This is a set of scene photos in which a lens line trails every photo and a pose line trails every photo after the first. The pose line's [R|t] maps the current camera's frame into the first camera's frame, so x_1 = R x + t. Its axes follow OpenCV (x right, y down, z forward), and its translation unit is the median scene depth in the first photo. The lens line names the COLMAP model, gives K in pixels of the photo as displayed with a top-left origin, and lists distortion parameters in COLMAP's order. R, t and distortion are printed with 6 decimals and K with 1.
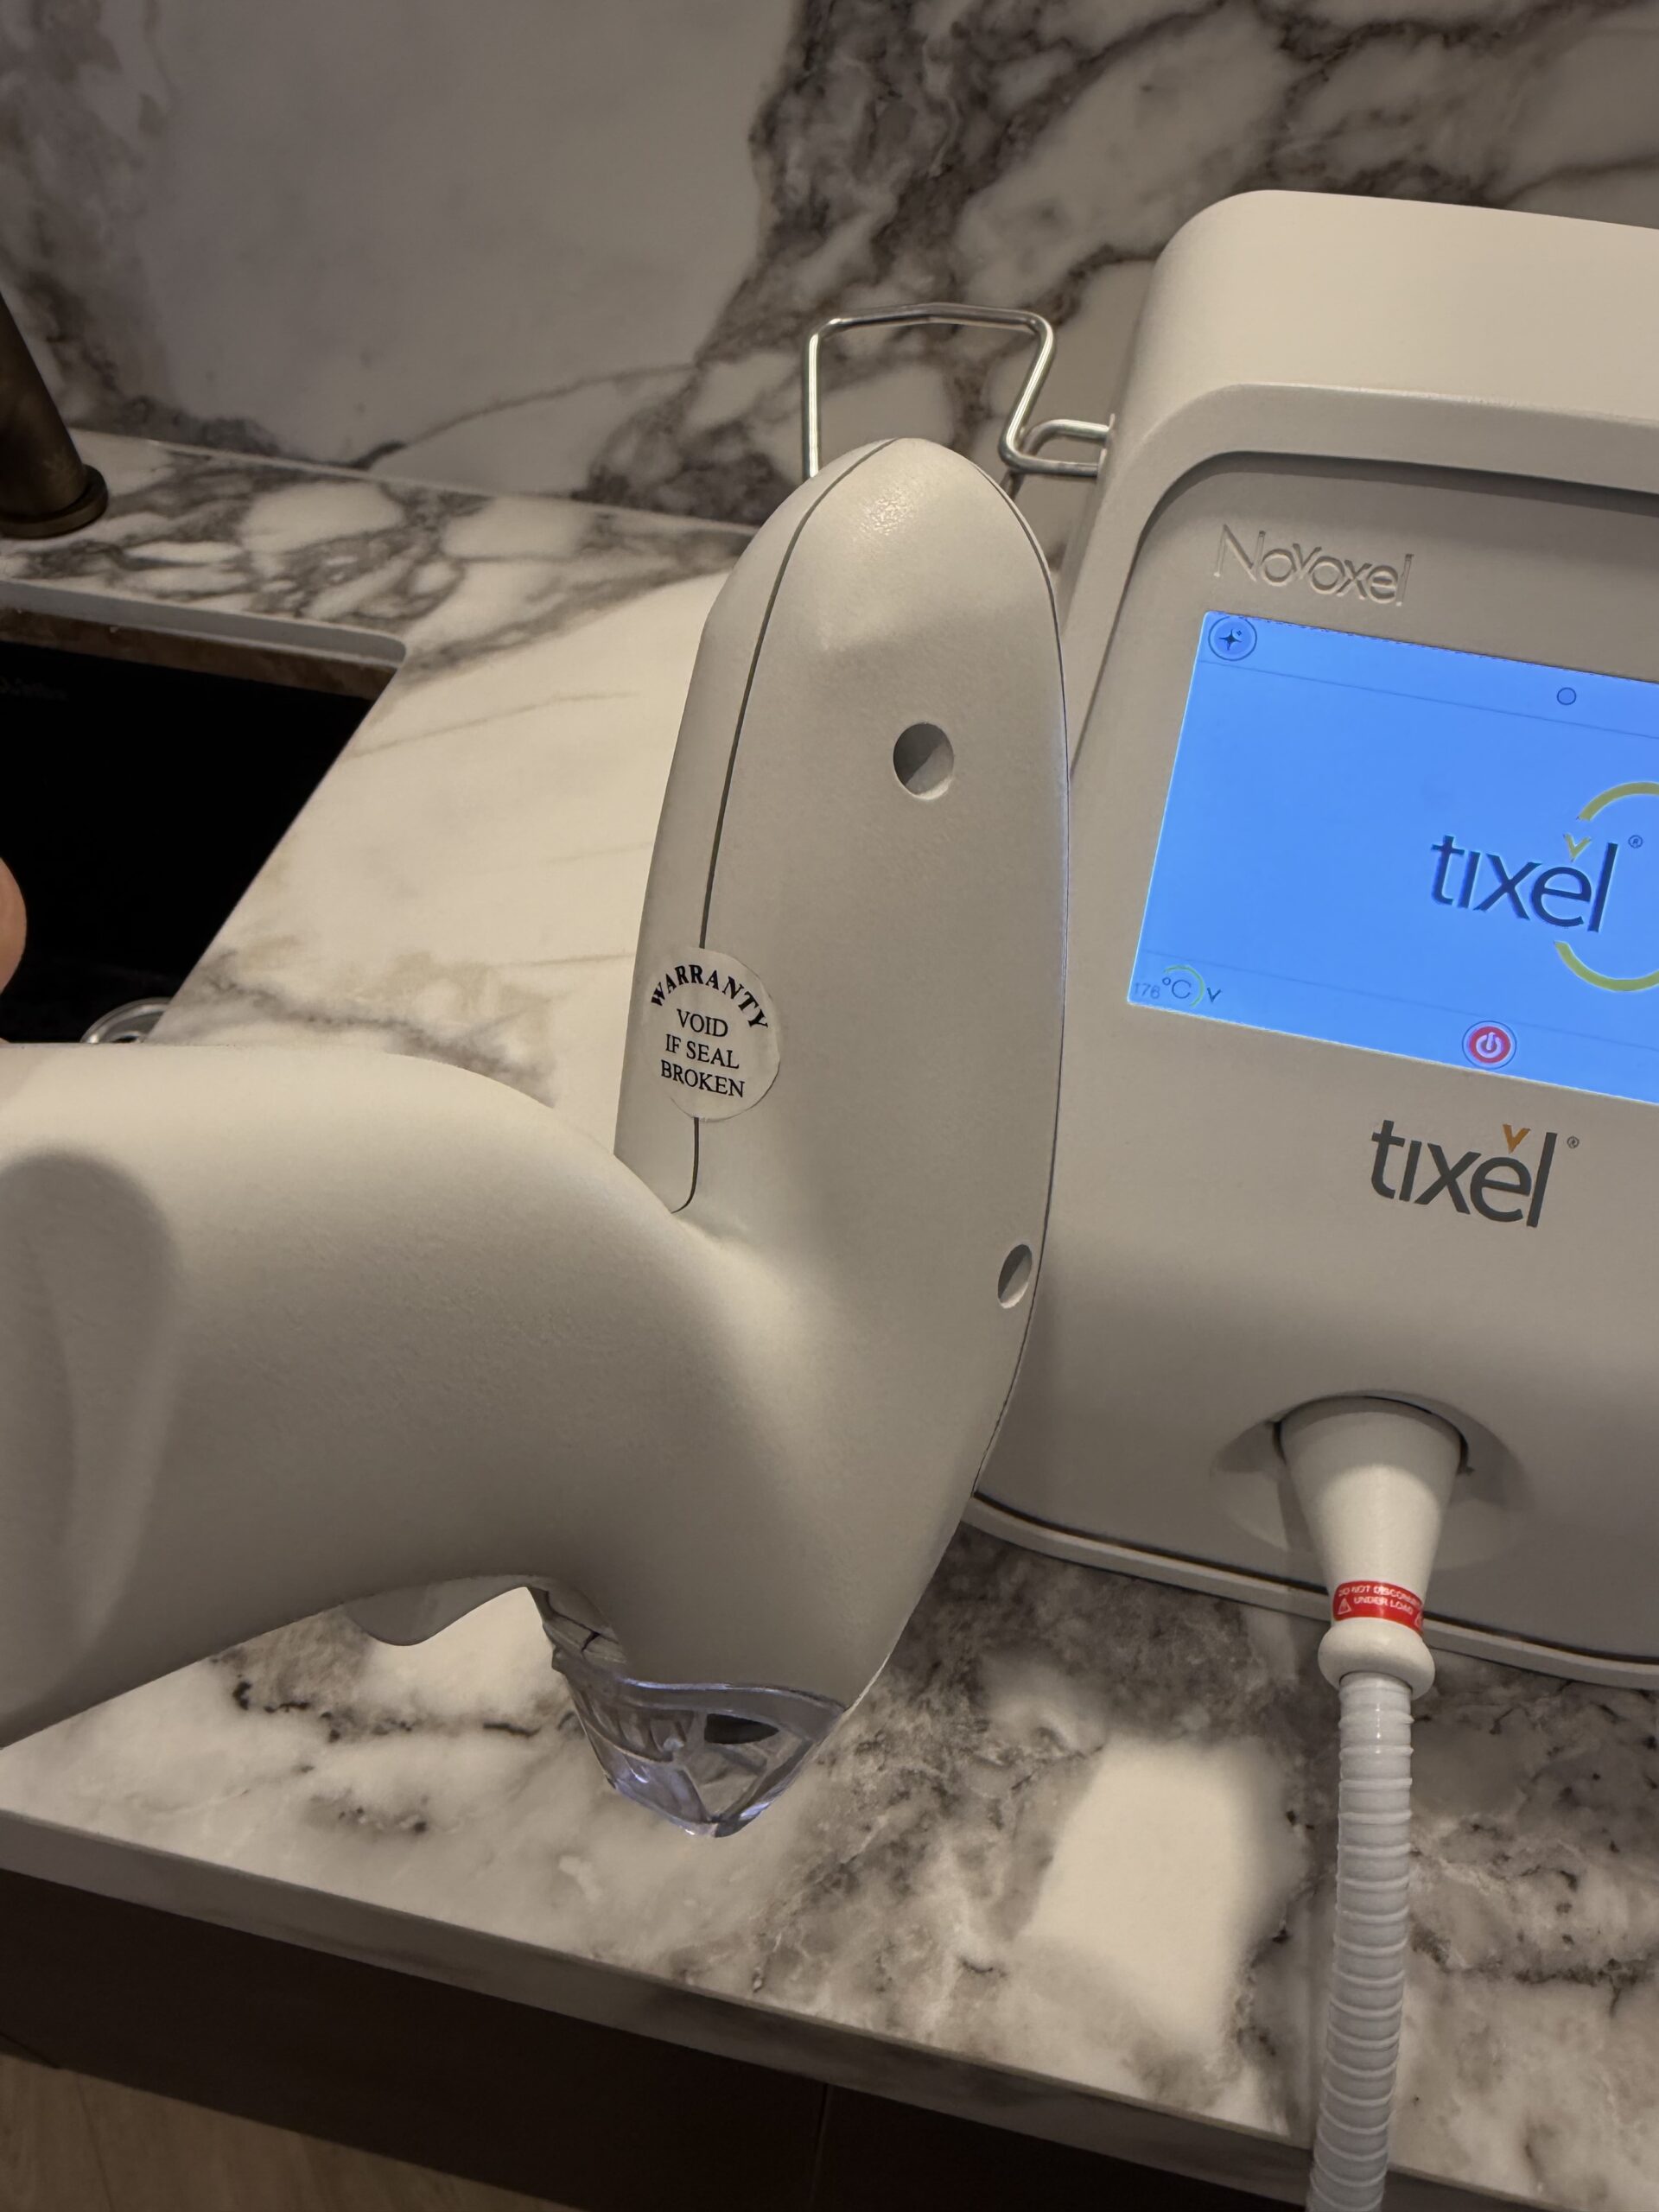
lens RADIAL K [[1582.5, 0, 829.0], [0, 1582.5, 1014.8], [0, 0, 1]] dist [-0.000544, -0.001044]
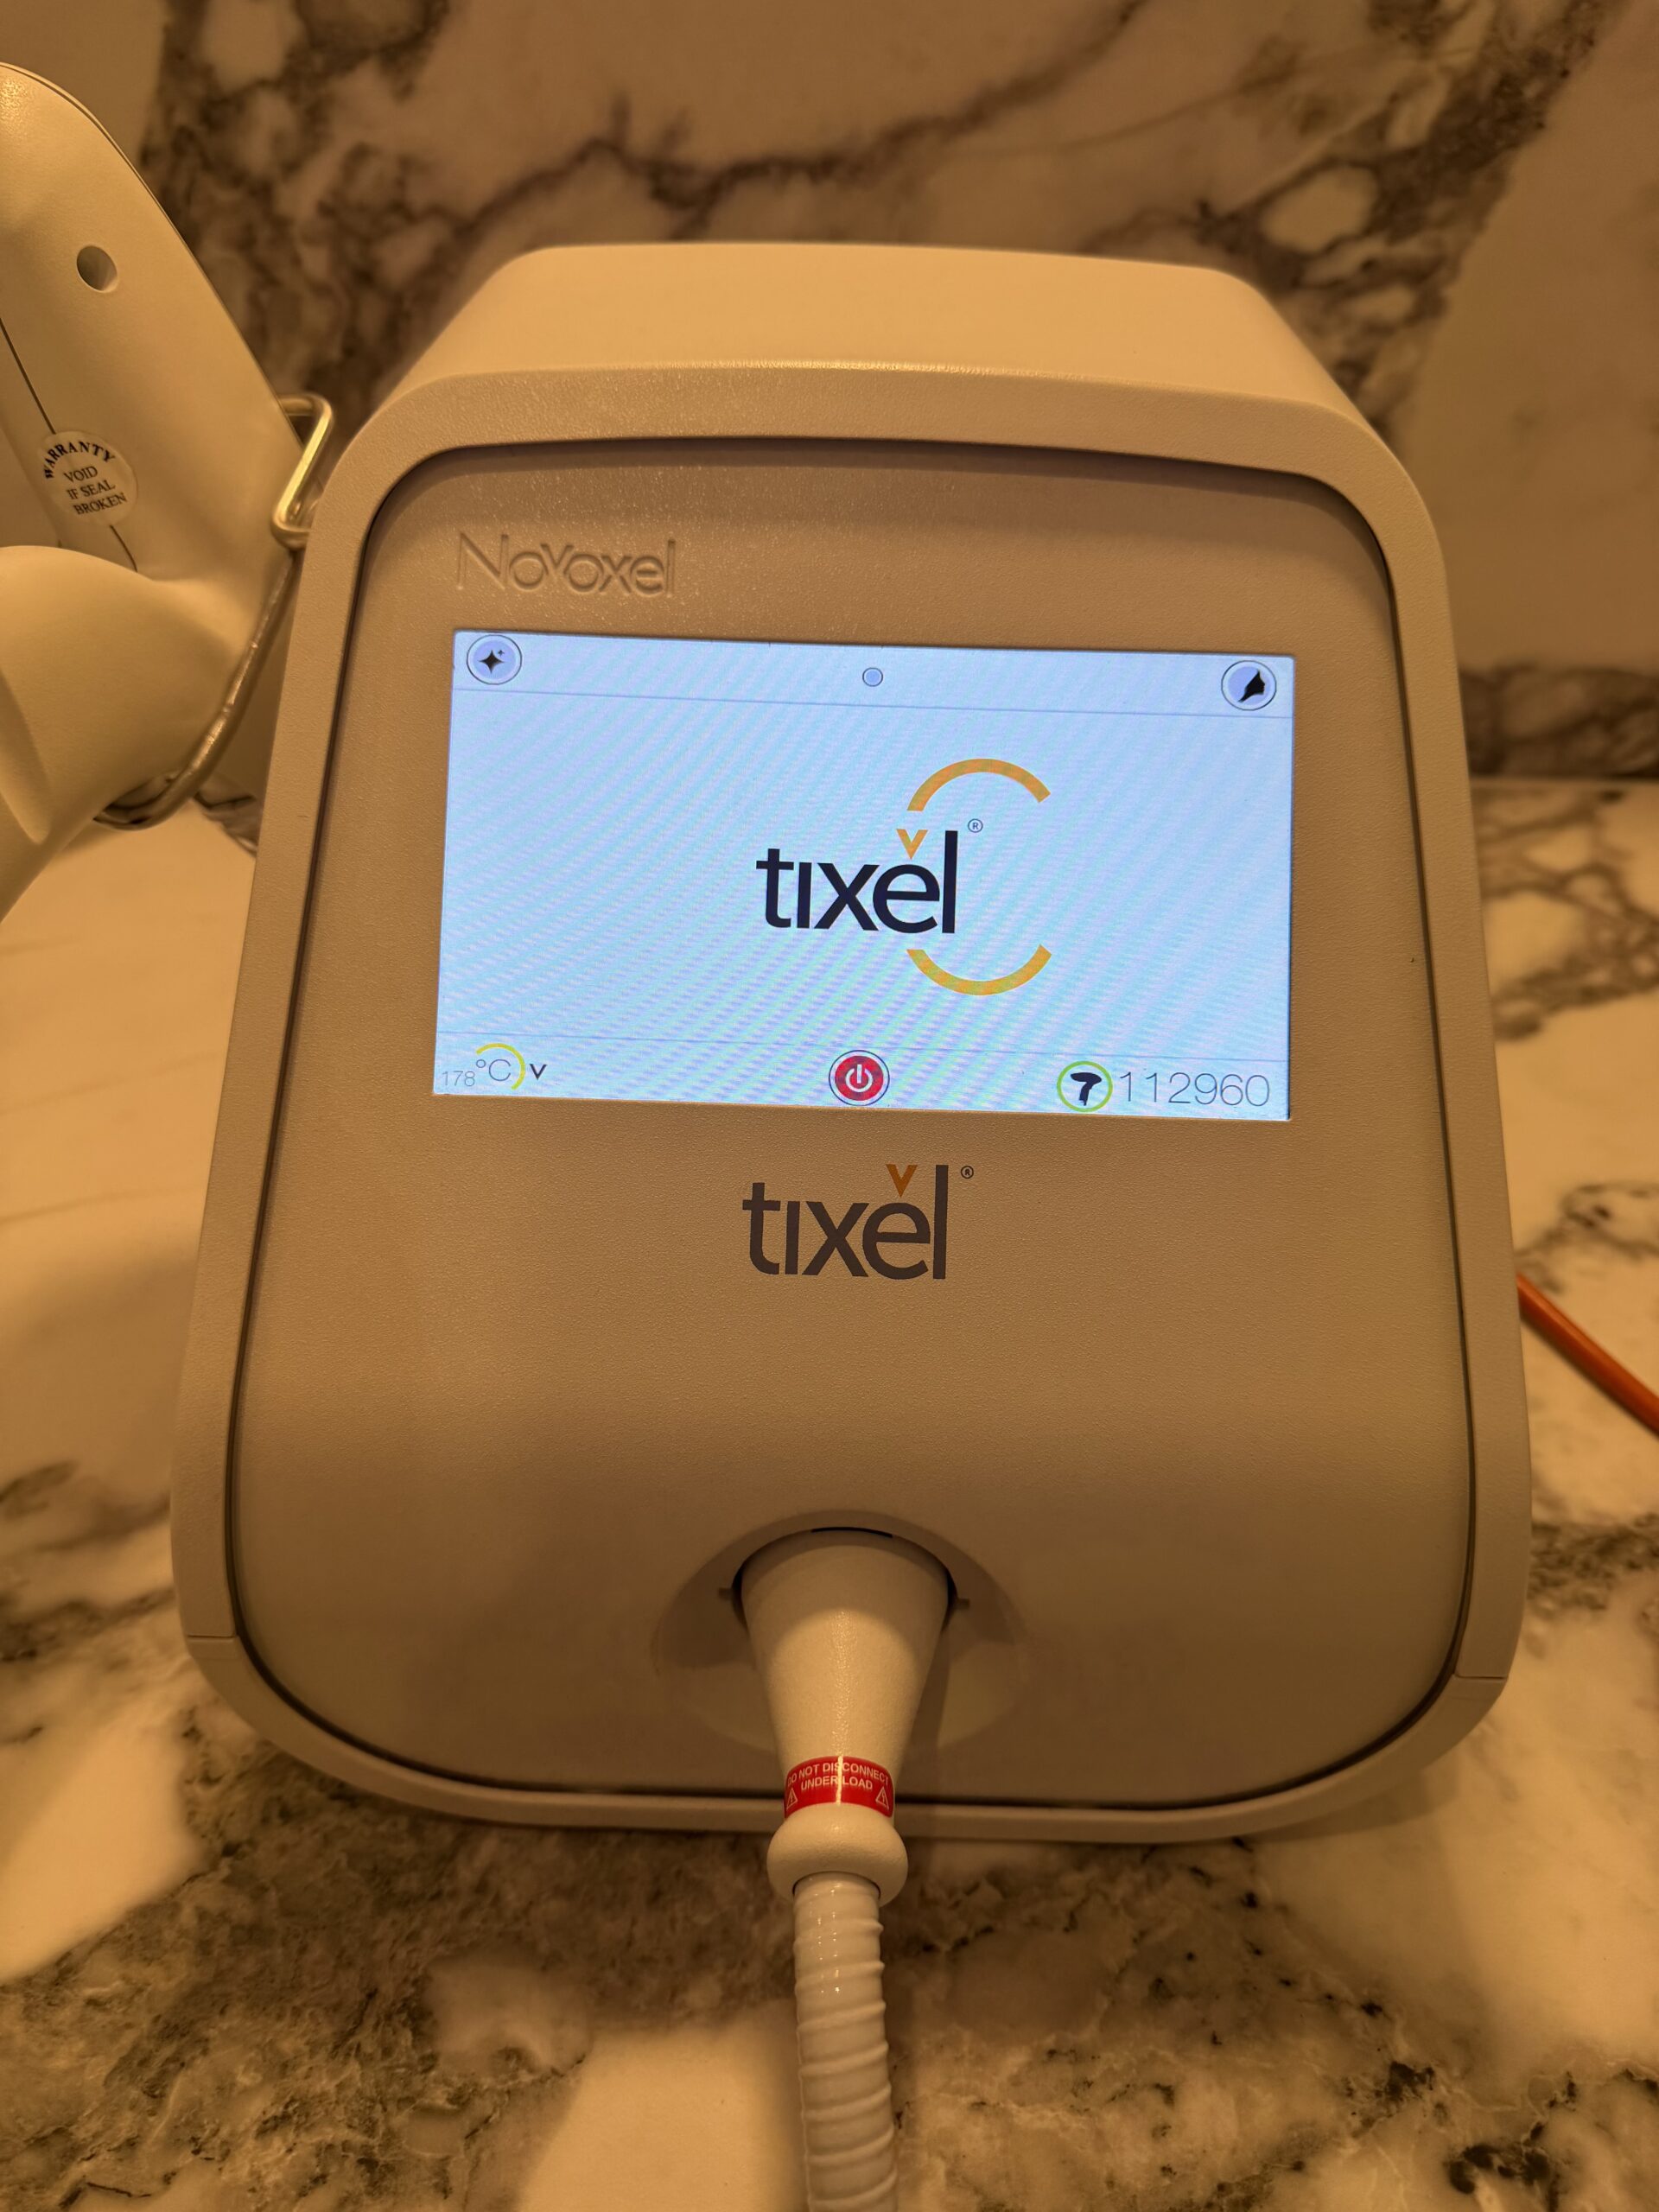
lens RADIAL K [[1627.8, 0, 809.1], [0, 1627.8, 1095.5], [0, 0, 1]] dist [-0.012836, -0.016712]
pose [[0.978544, -0.143357, 0.147988, 0.229094], [0.163008, 0.977955, -0.130510, 0.121175], [-0.126016, 0.151833, 0.980340, 0.133952]]
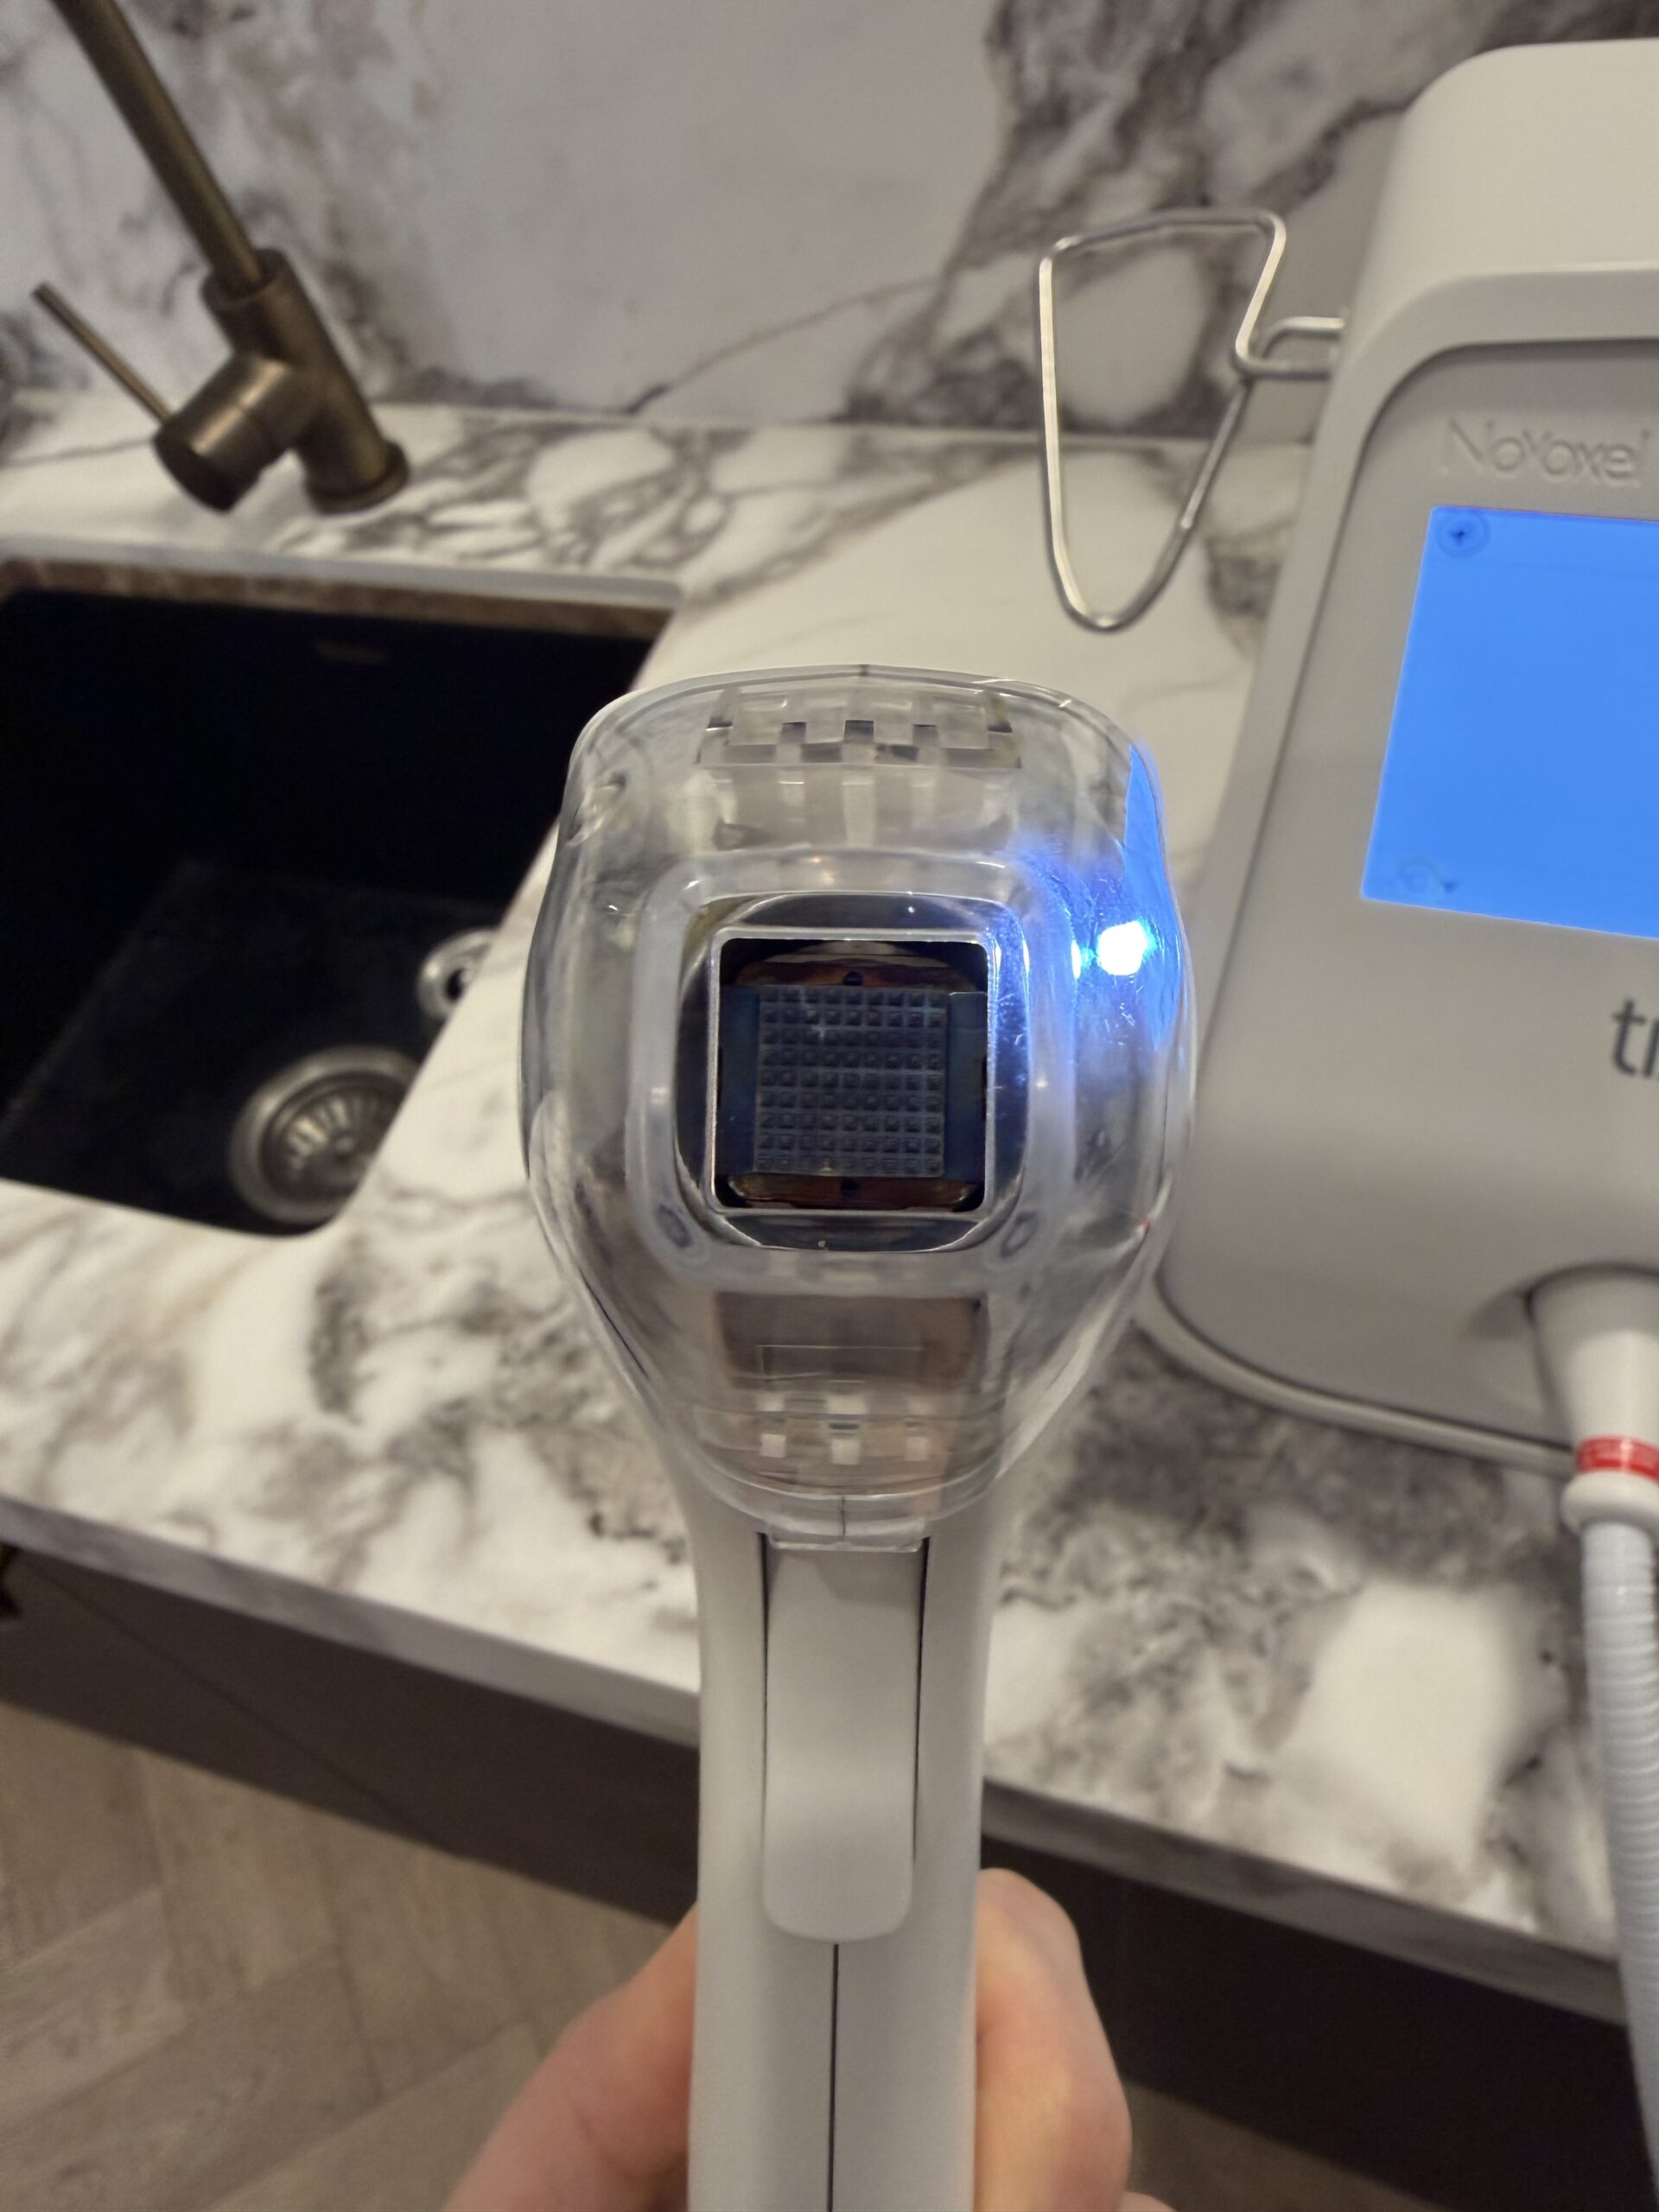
lens RADIAL K [[1582.5, 0, 830.3], [0, 1582.5, 1050.2], [0, 0, 1]] dist [-0.000544, -0.001044]
pose [[0.982095, -0.033075, -0.185458, 0.029732], [0.048861, 0.995499, 0.081204, -0.008129], [0.181938, -0.088811, 0.979291, -0.089022]]
